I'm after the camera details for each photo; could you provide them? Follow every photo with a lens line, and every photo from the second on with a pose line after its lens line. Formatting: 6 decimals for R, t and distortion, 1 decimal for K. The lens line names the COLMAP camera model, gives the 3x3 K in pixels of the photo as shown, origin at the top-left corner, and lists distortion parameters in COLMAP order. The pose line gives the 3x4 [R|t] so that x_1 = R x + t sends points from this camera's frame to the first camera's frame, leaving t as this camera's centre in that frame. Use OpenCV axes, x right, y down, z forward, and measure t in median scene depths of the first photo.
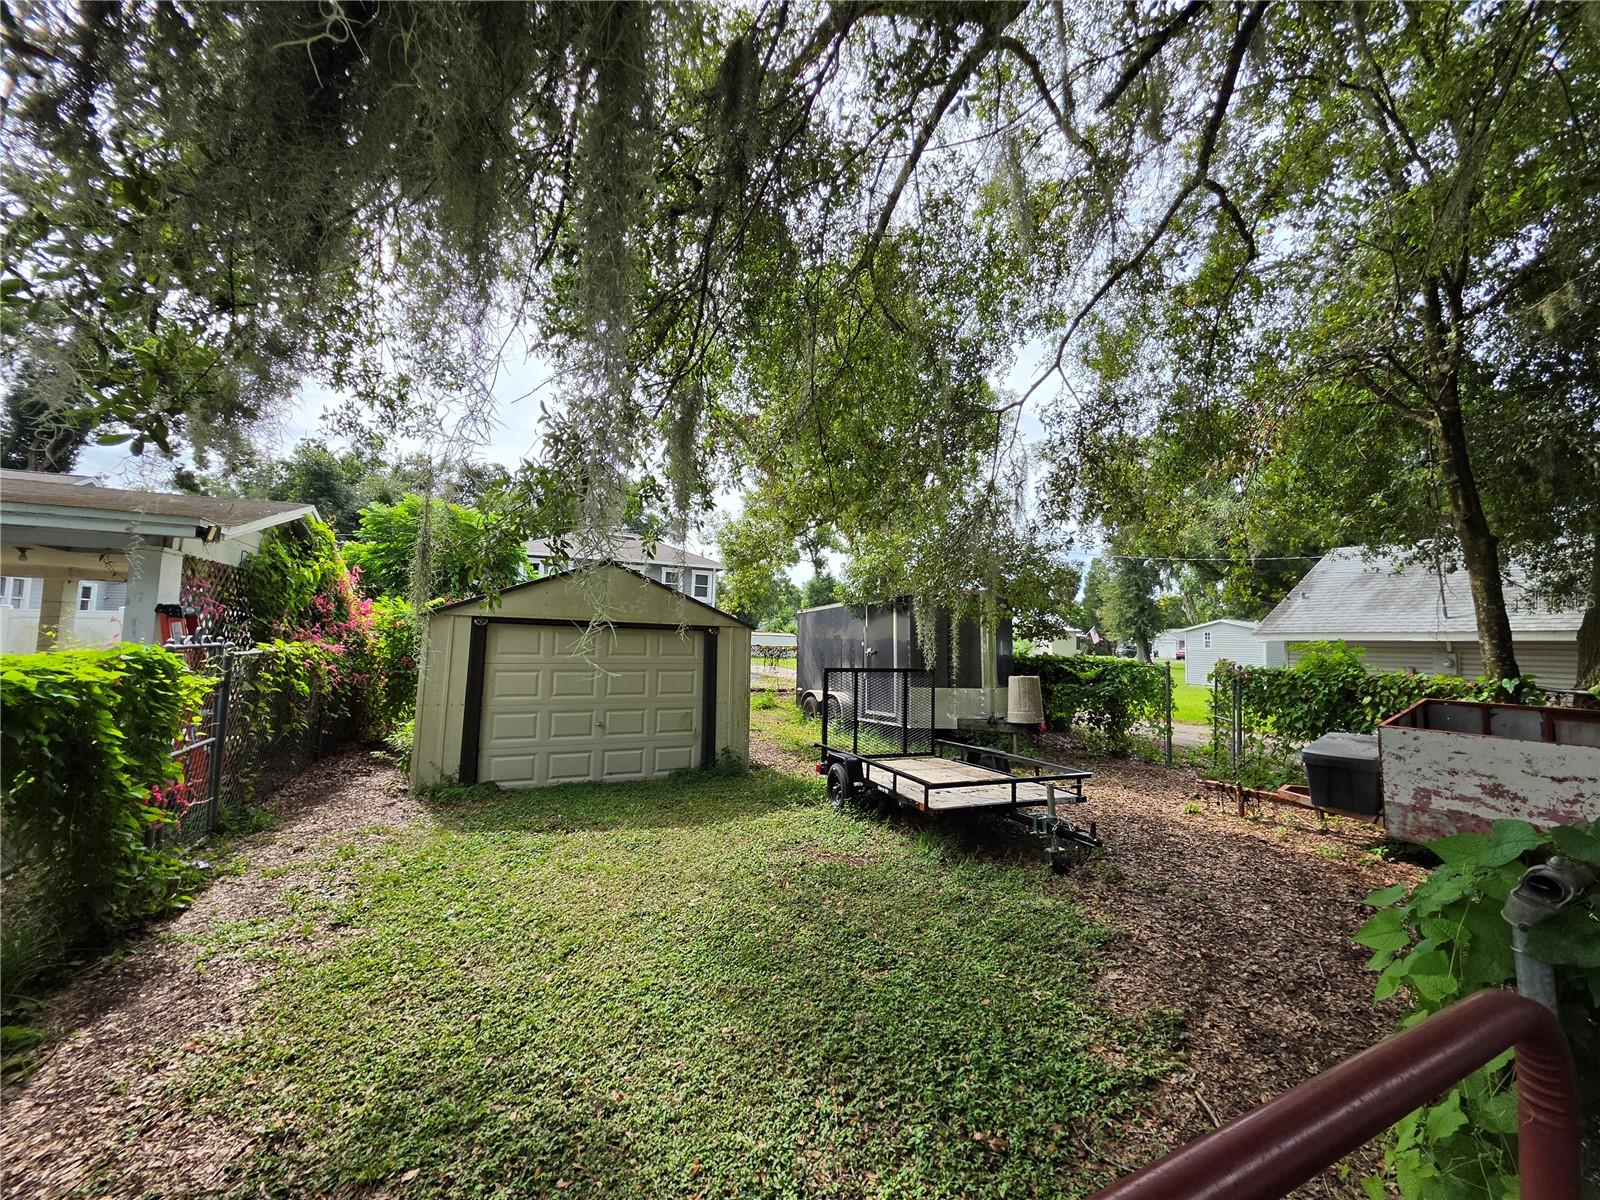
lens RADIAL K [[639.5, 0, 805.2], [0, 639.5, 596.4], [0, 0, 1]] dist [-0.000903, -0.000075]
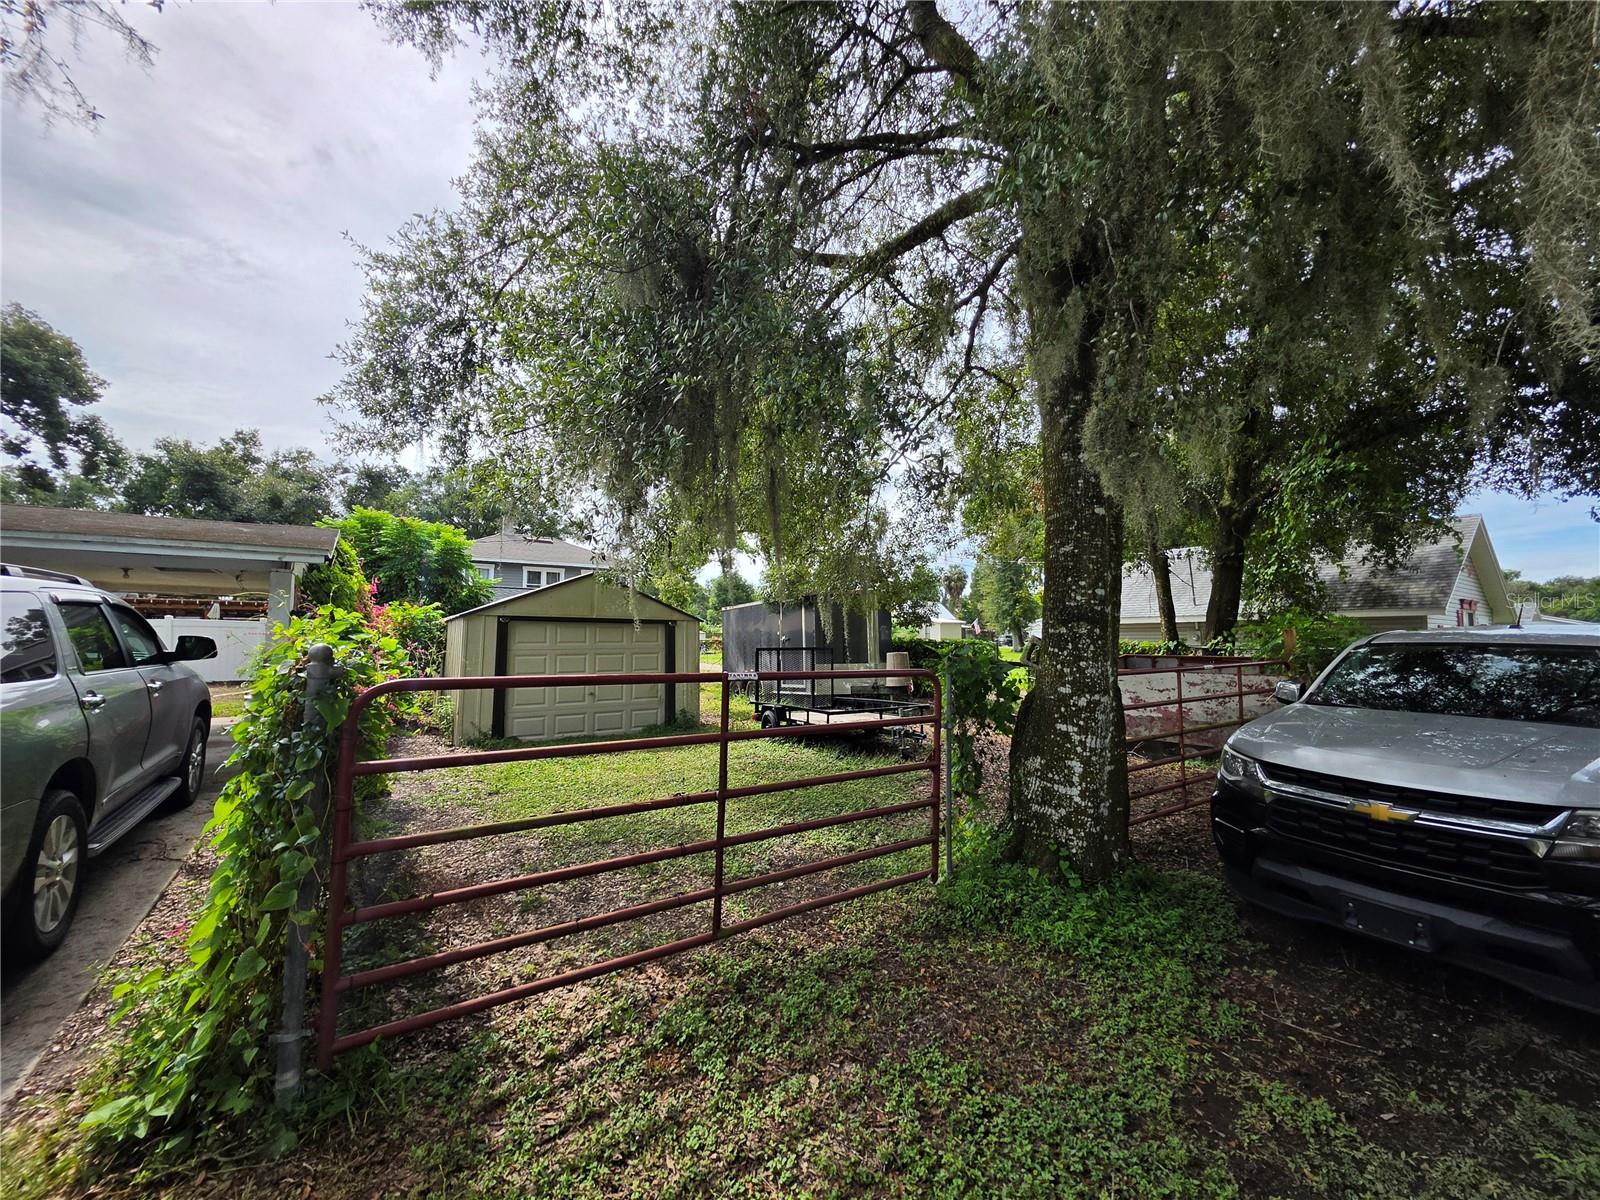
lens RADIAL K [[639.5, 0, 805.2], [0, 639.5, 596.4], [0, 0, 1]] dist [-0.000903, -0.000075]
pose [[0.988273, -0.014386, 0.152017, -0.055772], [0.013773, 0.999892, 0.005085, -0.005436], [-0.152074, -0.002931, 0.988365, -0.301059]]
